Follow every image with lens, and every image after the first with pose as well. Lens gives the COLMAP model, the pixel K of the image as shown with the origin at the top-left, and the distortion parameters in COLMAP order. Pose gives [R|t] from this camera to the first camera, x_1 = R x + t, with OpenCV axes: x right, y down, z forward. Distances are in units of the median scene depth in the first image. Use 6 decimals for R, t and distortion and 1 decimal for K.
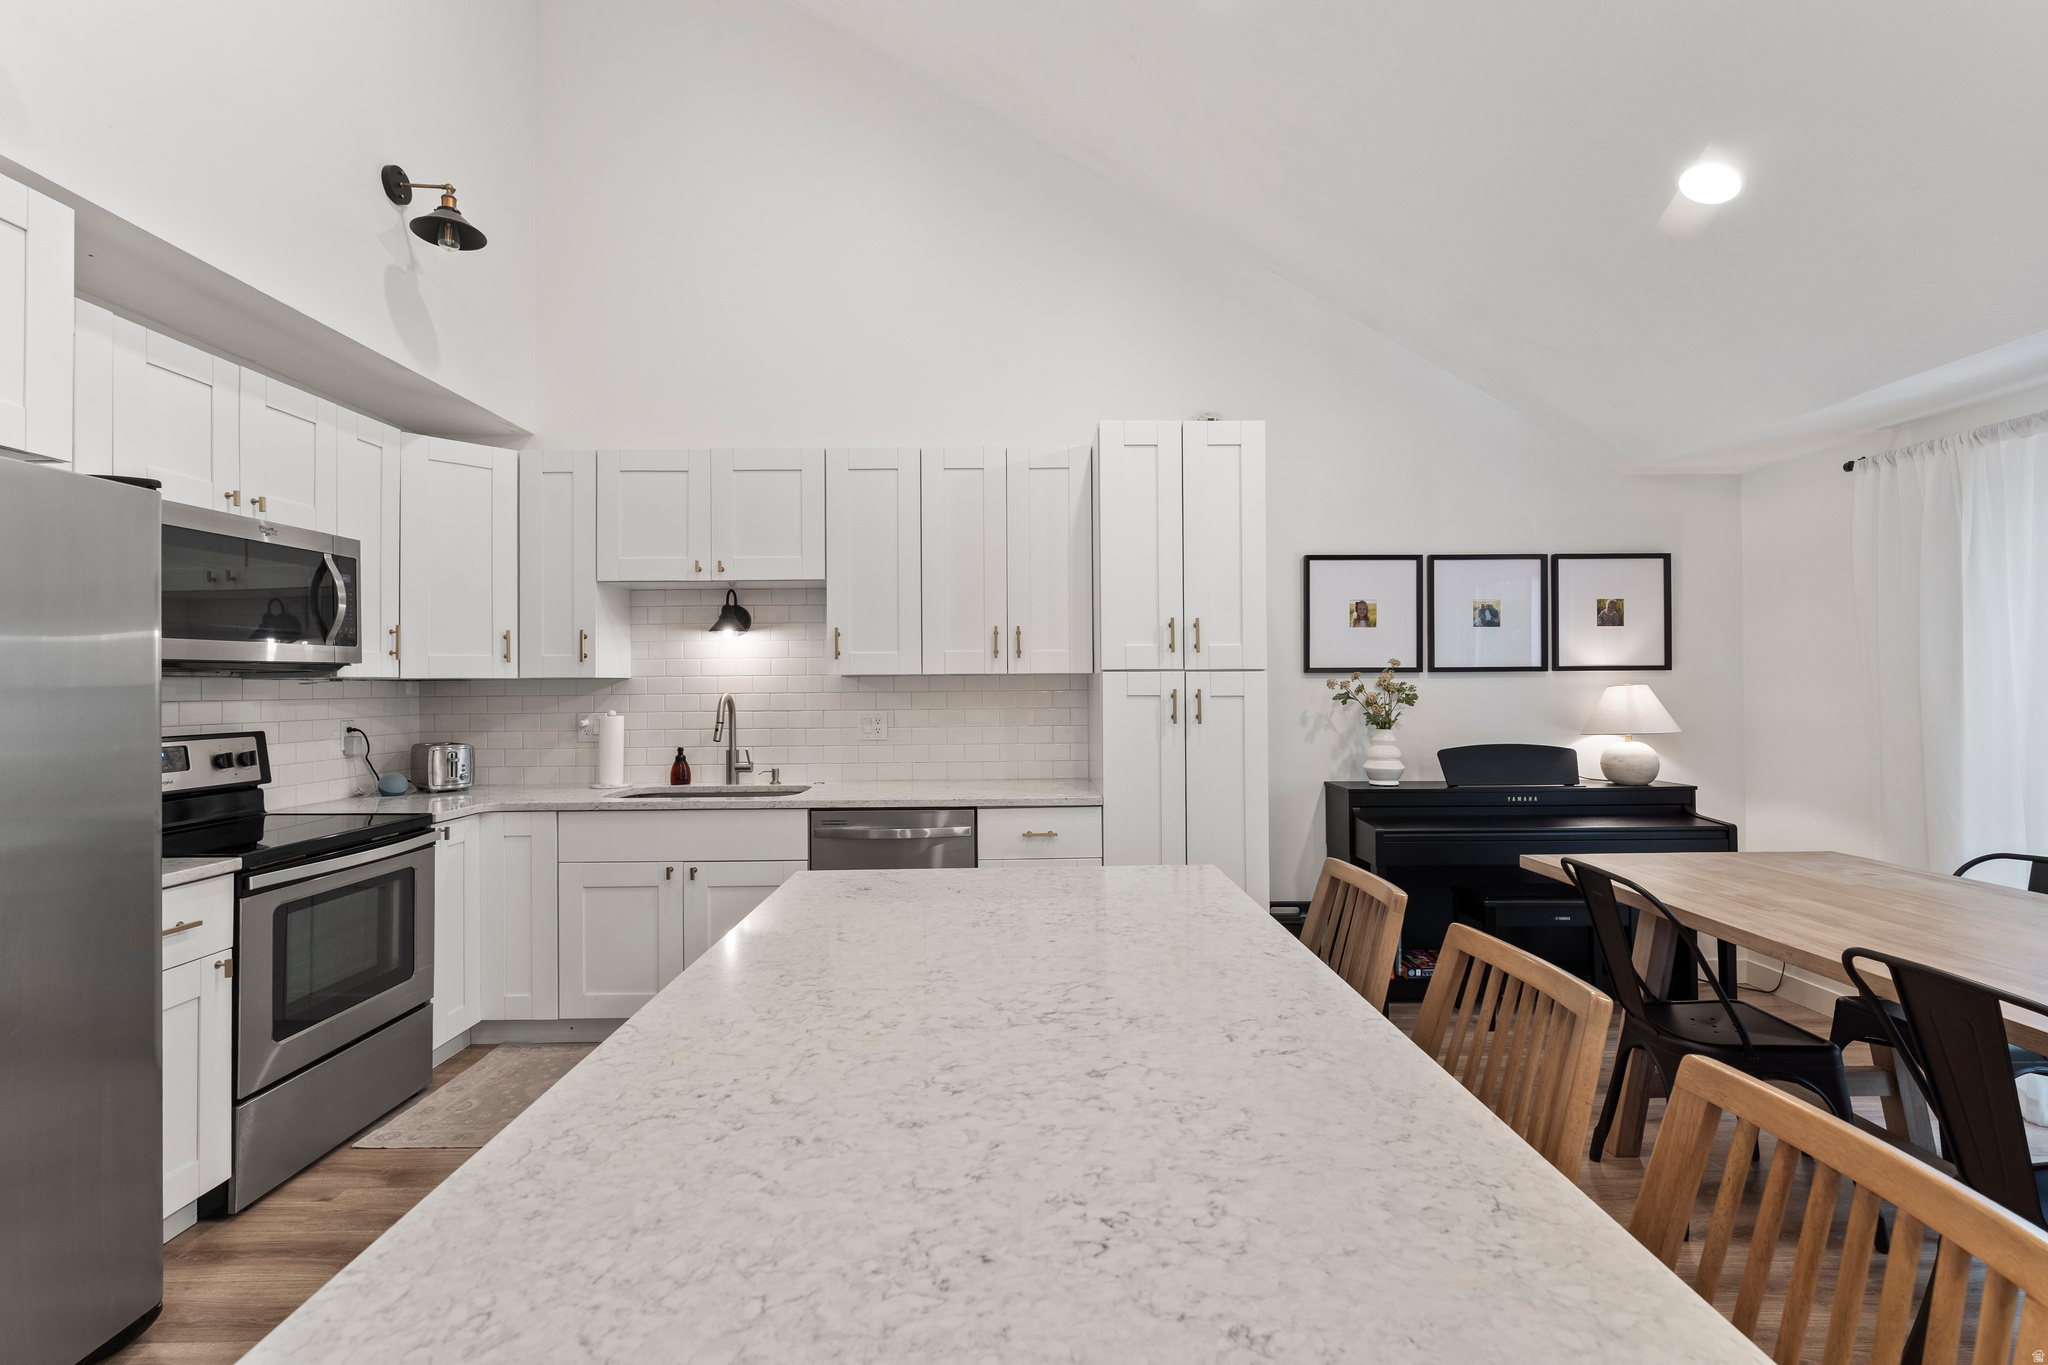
lens RADIAL K [[906.9, 0, 1024.5], [0, 906.9, 669.5], [0, 0, 1]] dist [-0.004286, 0.000337]
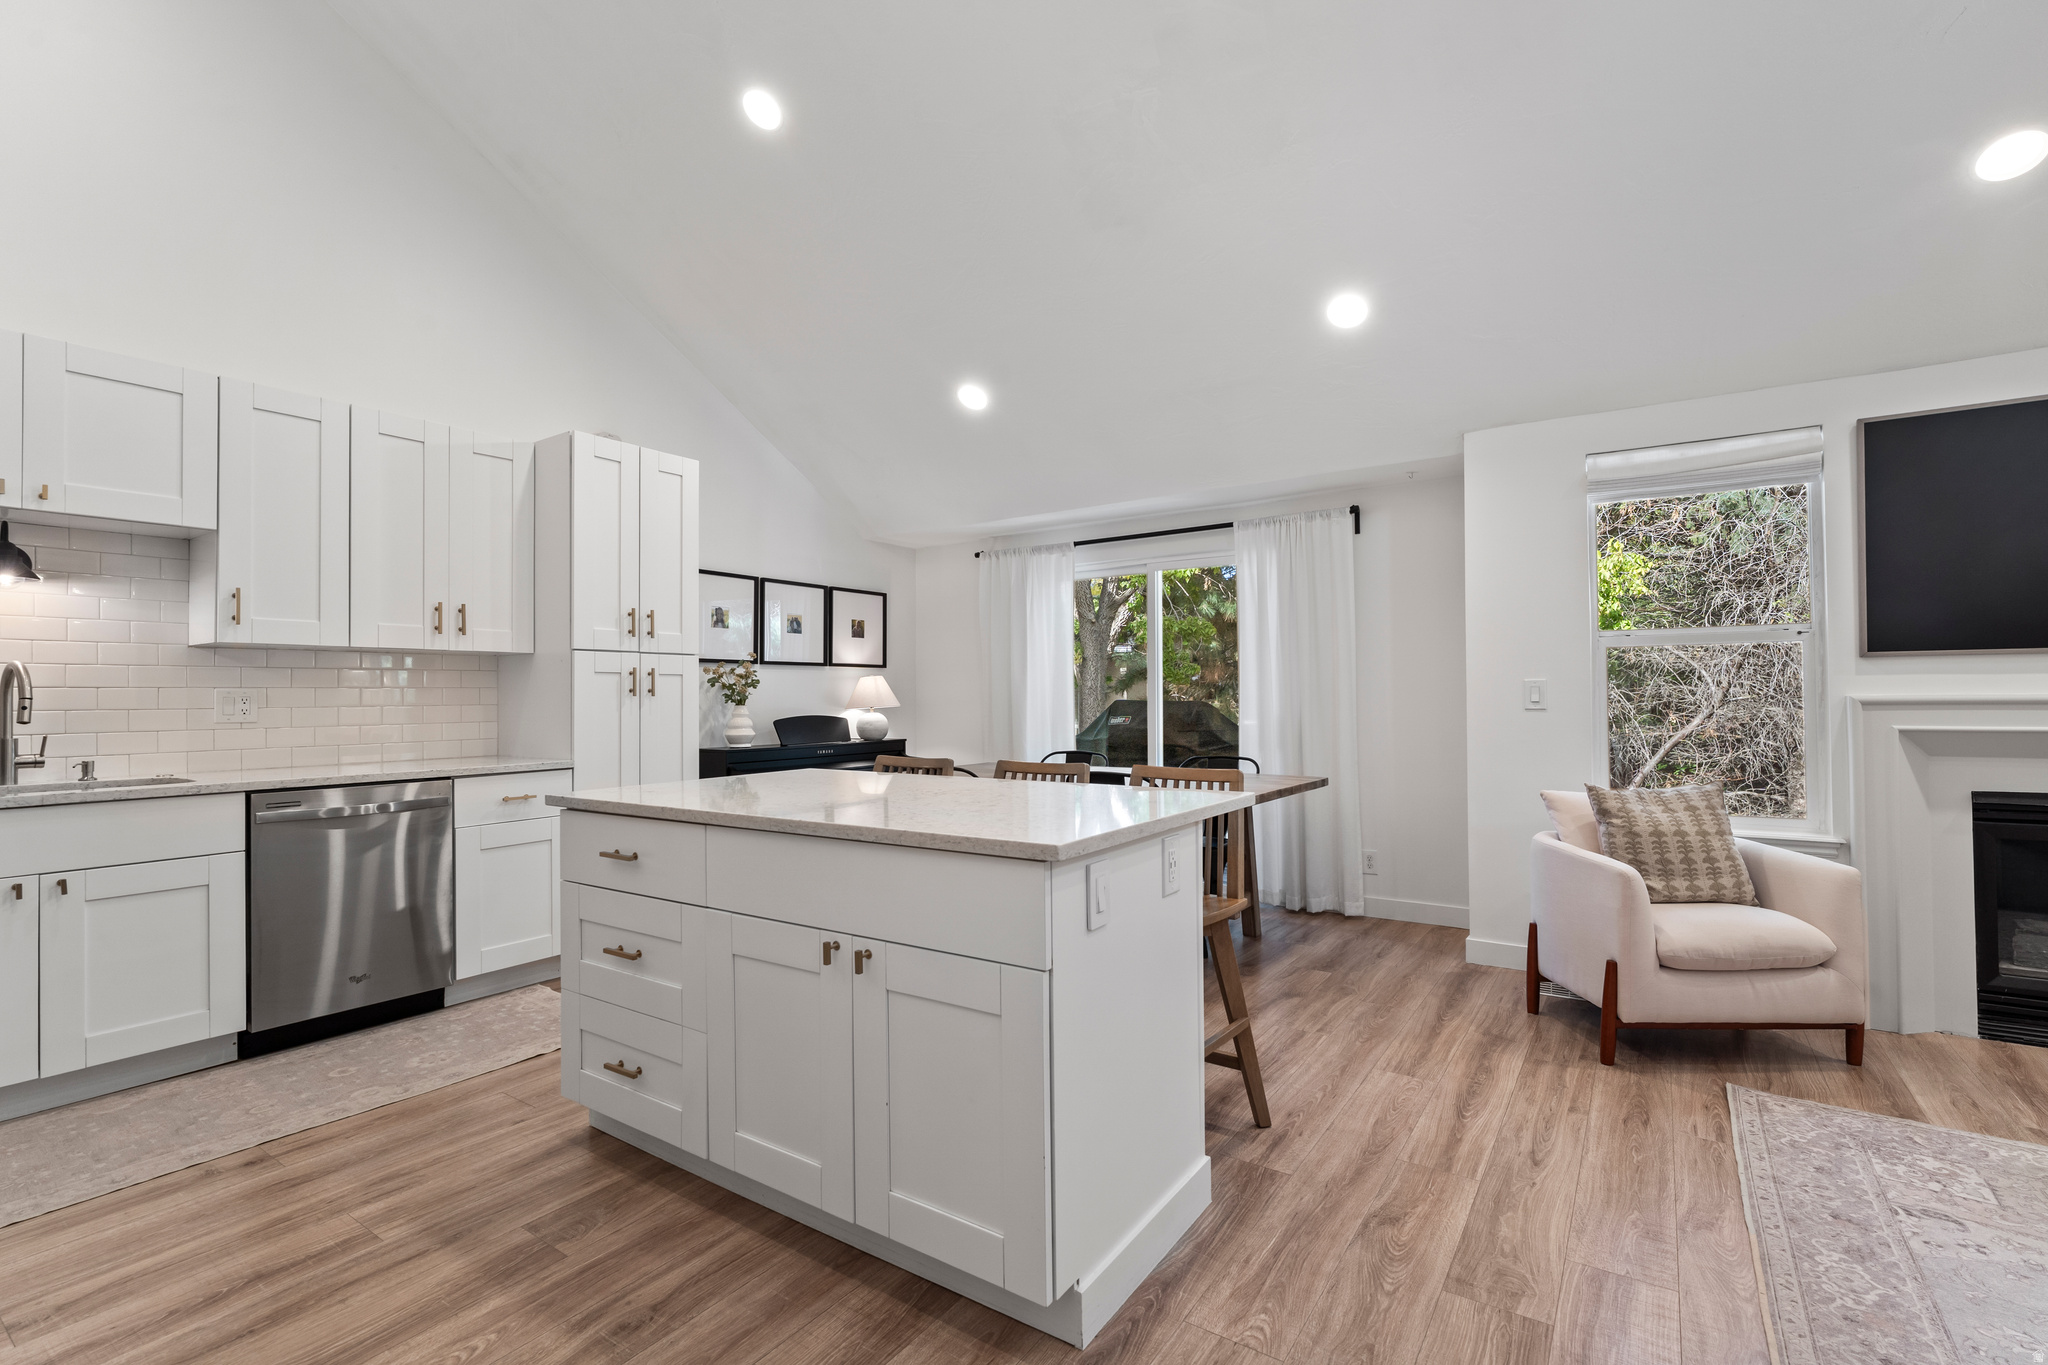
lens RADIAL K [[936.4, 0, 1017.9], [0, 936.4, 682.1], [0, 0, 1]] dist [-0.001244, 0.000674]
pose [[0.570076, 0.017304, 0.821410, -0.499890], [-0.009089, 0.999850, -0.014755, 0.048493], [-0.821542, 0.000945, 0.570148, -0.114078]]
